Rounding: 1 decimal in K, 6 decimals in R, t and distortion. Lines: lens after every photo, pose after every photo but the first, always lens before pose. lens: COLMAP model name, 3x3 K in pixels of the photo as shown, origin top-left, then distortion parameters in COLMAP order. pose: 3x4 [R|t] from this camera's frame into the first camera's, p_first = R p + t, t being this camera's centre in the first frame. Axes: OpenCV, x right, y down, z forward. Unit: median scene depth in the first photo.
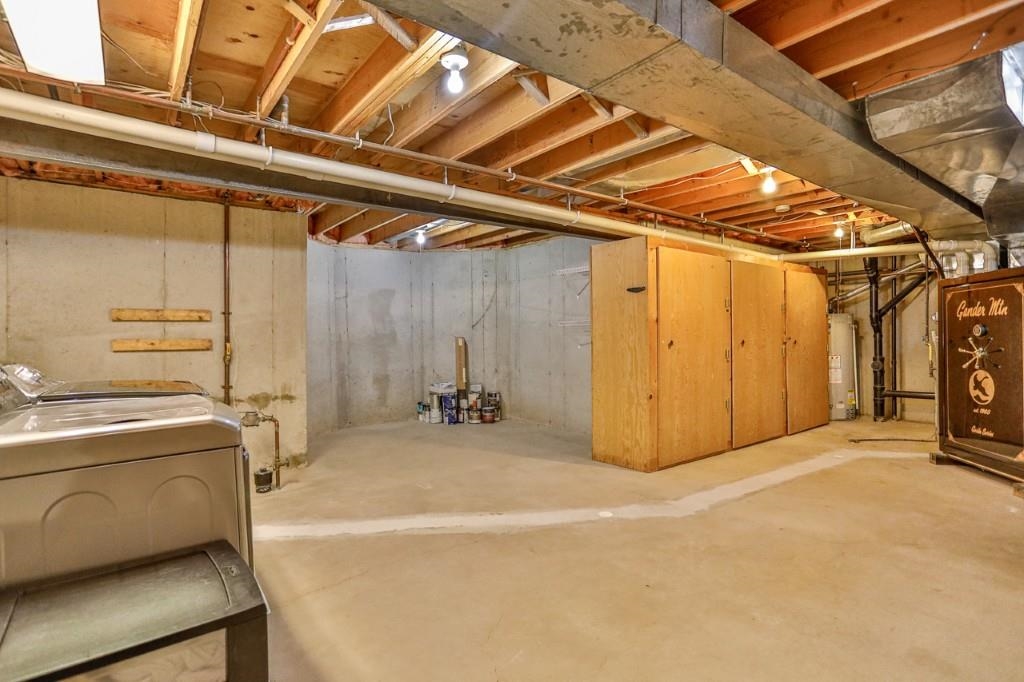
lens RADIAL K [[504.2, 0, 512.0], [0, 504.2, 341.0], [0, 0, 1]] dist [-0.001241, -0.000010]
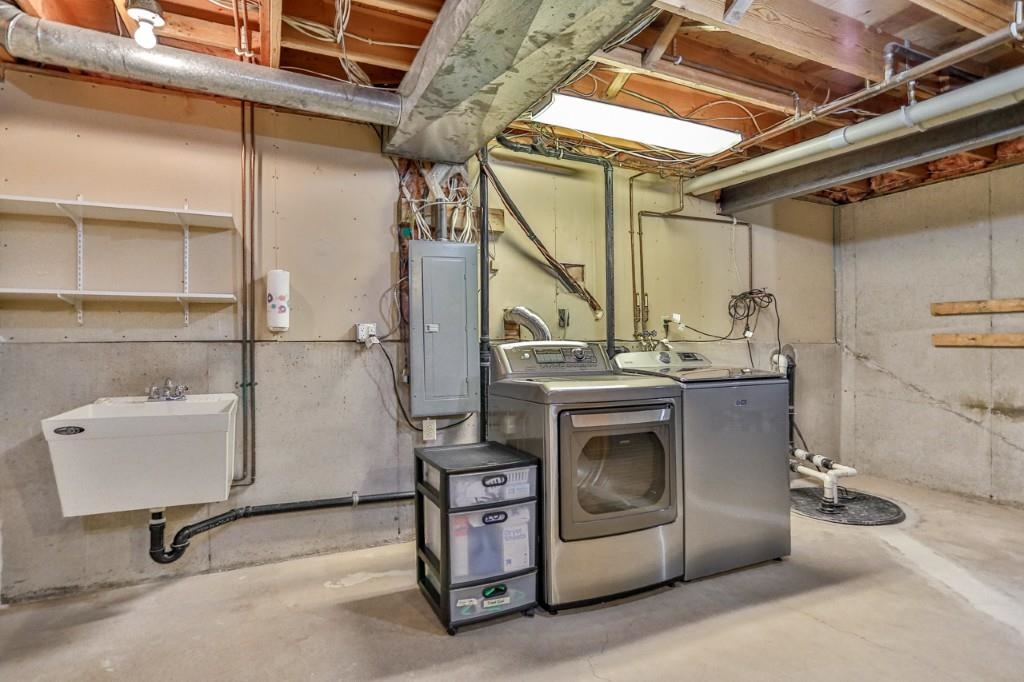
lens RADIAL K [[521.2, 0, 512.0], [0, 521.2, 341.0], [0, 0, 1]] dist [-0.046247, 0.000019]
pose [[-0.224403, 0.016217, -0.974361, 0.353937], [-0.000124, 0.999861, 0.016670, -0.005800], [0.974496, 0.003861, -0.224370, 0.402657]]
